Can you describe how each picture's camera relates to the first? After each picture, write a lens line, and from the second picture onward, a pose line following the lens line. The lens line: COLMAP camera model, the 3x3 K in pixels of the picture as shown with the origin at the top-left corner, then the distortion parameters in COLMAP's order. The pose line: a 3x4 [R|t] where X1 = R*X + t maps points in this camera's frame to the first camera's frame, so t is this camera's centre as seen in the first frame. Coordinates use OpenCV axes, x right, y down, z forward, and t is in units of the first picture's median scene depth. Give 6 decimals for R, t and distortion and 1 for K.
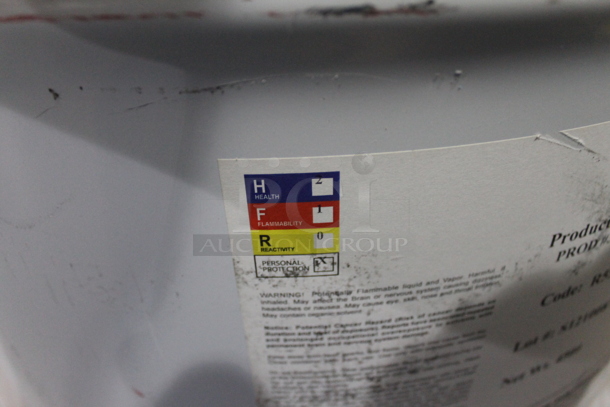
lens RADIAL K [[501.6, 0, 305.0], [0, 501.6, 203.5], [0, 0, 1]] dist [-0.155754, 0.131193]
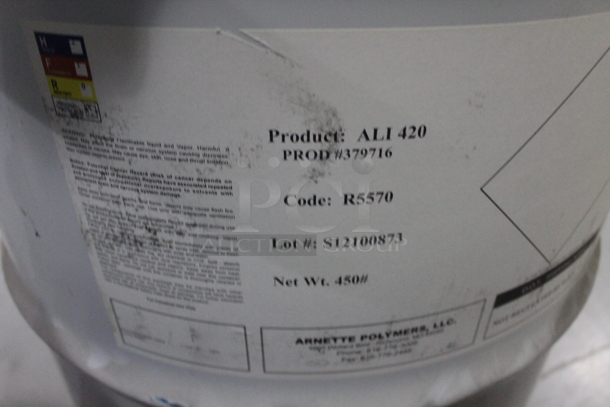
lens RADIAL K [[501.6, 0, 305.0], [0, 501.6, 203.5], [0, 0, 1]] dist [-0.155754, 0.131193]
pose [[0.940016, 0.220446, -0.260335, 0.954973], [-0.224894, 0.974297, 0.012966, 0.206191], [0.256502, 0.046359, 0.965431, -0.166112]]
